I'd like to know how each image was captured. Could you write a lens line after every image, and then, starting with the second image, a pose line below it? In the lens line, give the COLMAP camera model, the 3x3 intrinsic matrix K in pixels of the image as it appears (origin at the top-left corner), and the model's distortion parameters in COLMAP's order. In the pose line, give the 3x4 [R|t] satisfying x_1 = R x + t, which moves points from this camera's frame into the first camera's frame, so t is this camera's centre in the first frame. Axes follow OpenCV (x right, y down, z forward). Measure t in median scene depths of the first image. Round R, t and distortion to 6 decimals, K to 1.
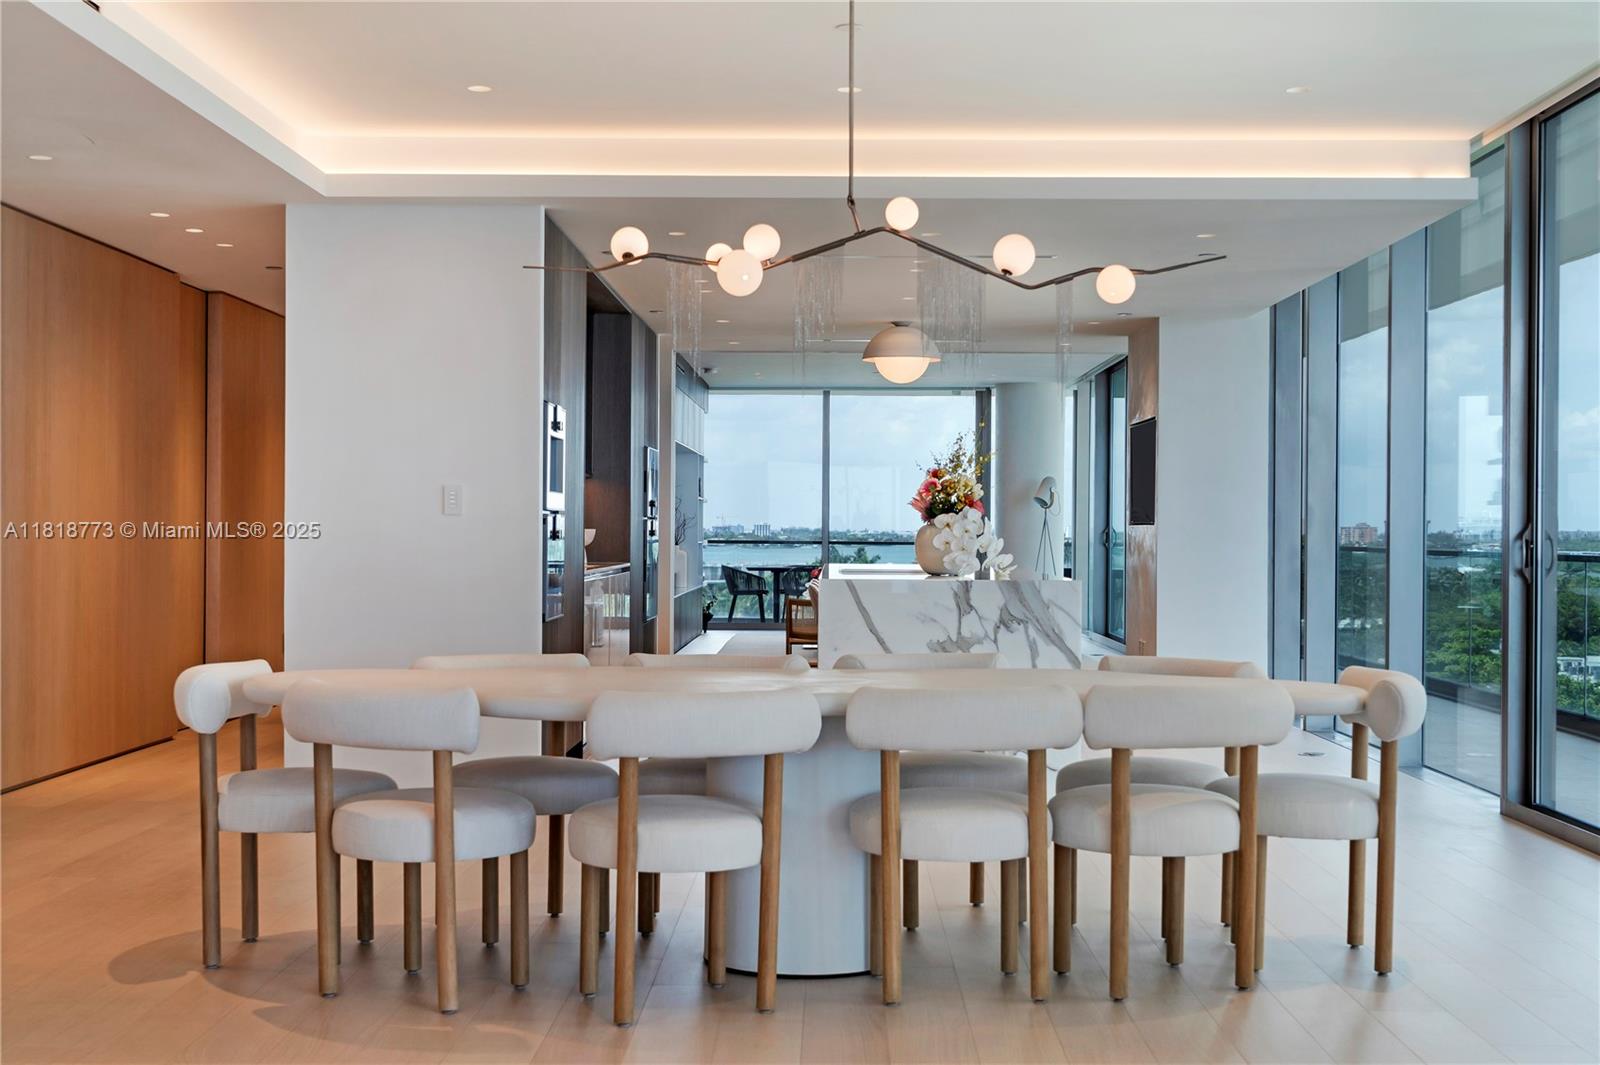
lens RADIAL K [[2134.1, 0, 807.5], [0, 2134.1, 540.7], [0, 0, 1]] dist [0.153557, 0.000000]
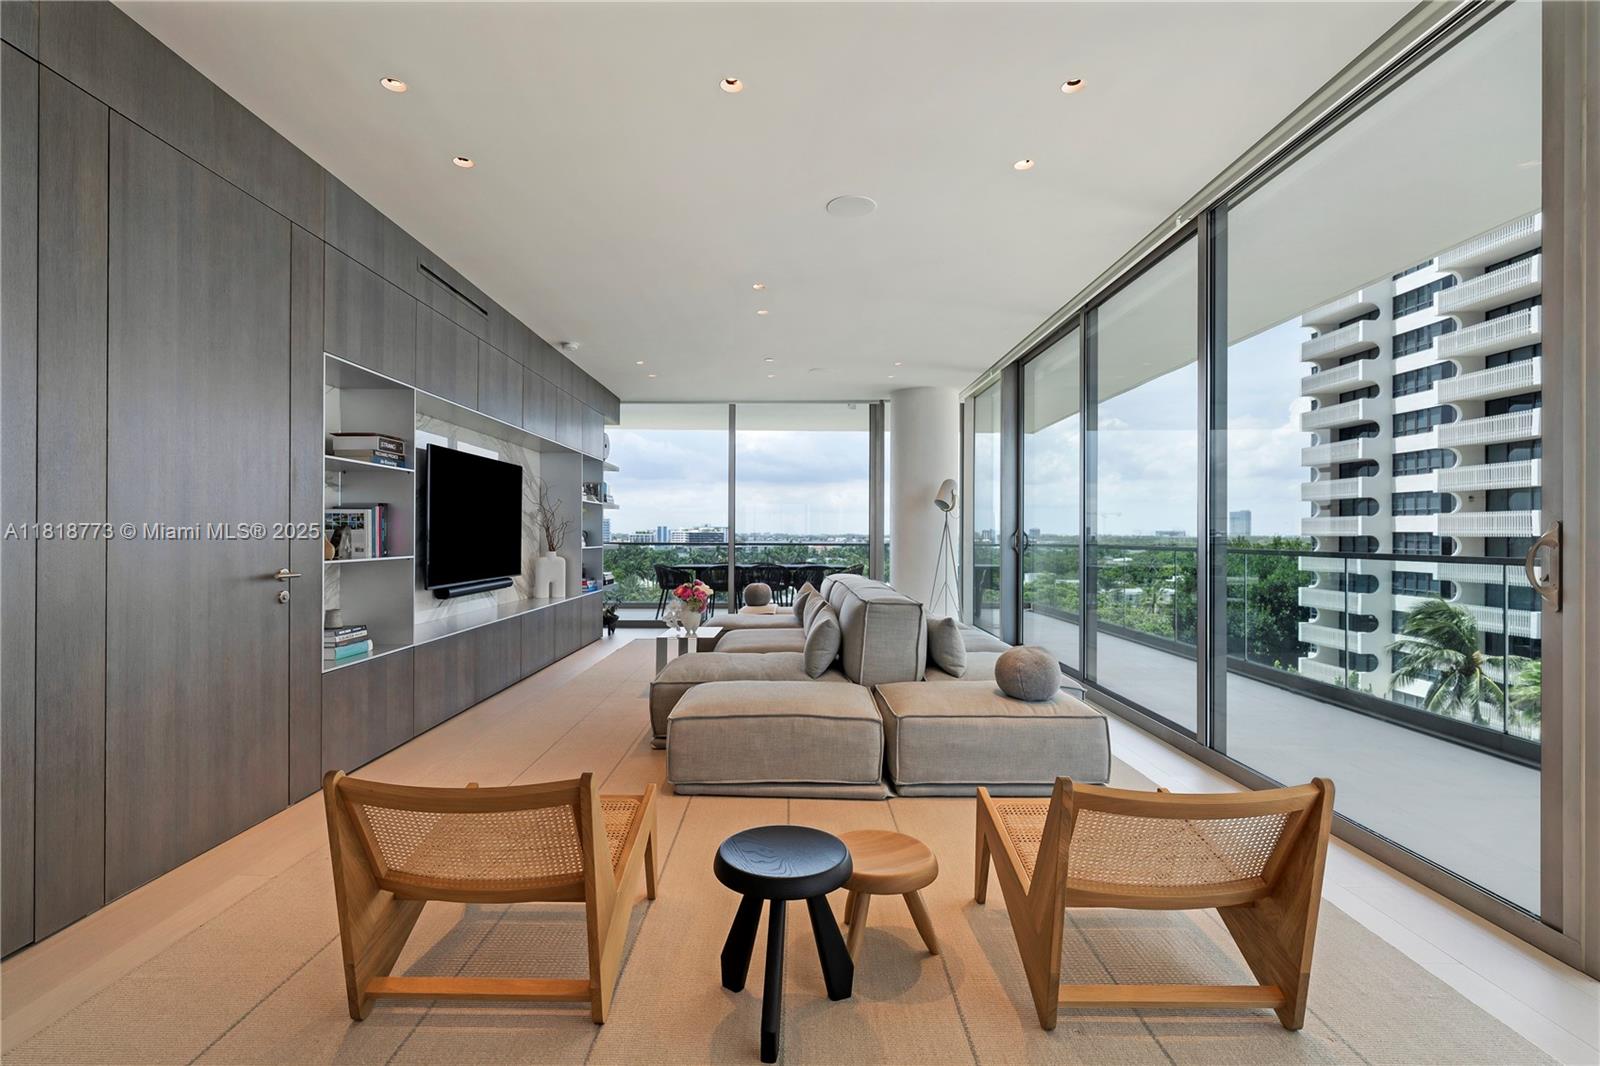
lens RADIAL K [[742.5, 0, 796.6], [0, 742.5, 531.8], [0, 0, 1]] dist [0.003426, -0.000378]
pose [[0.999832, -0.003542, 0.018008, 0.095509], [0.003682, 0.999963, -0.007742, -0.008428], [-0.017980, 0.007807, 0.999808, 1.732694]]
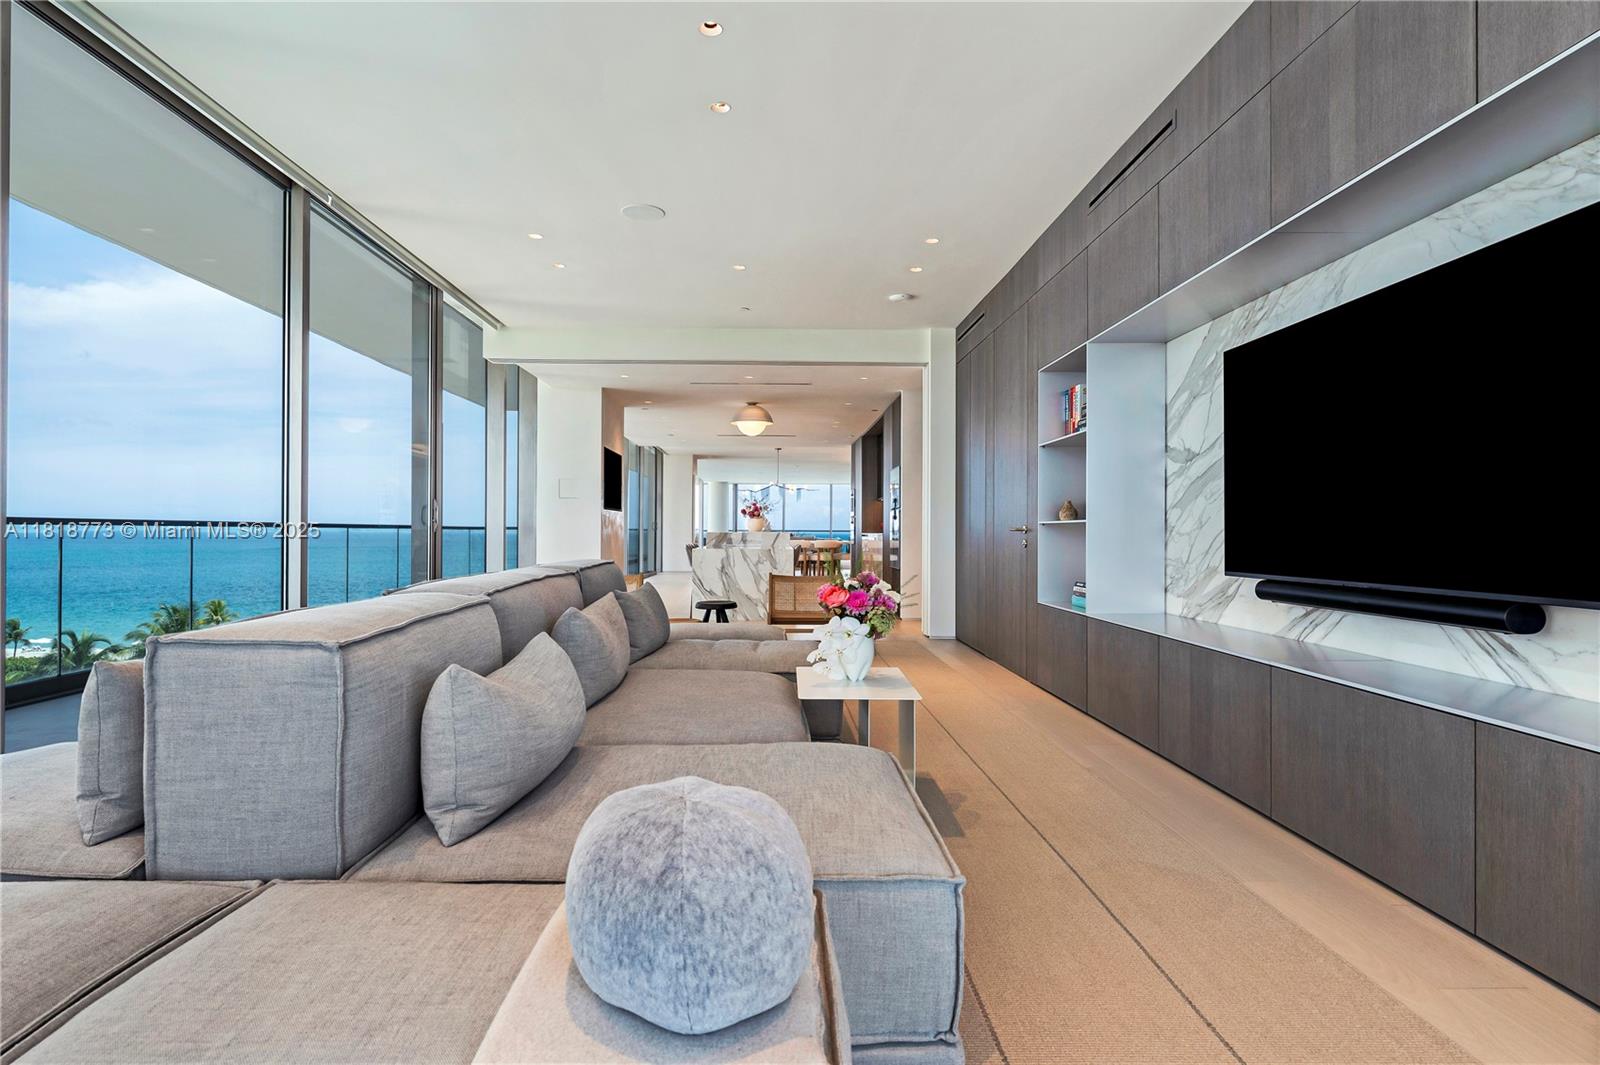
lens RADIAL K [[869.7, 0, 799.4], [0, 869.7, 525.4], [0, 0, 1]] dist [-0.008192, -0.000593]
pose [[-0.999110, -0.009926, -0.041002, 0.051683], [-0.009836, 0.999949, -0.002393, 0.007931], [0.041023, -0.001988, -0.999156, 2.721158]]
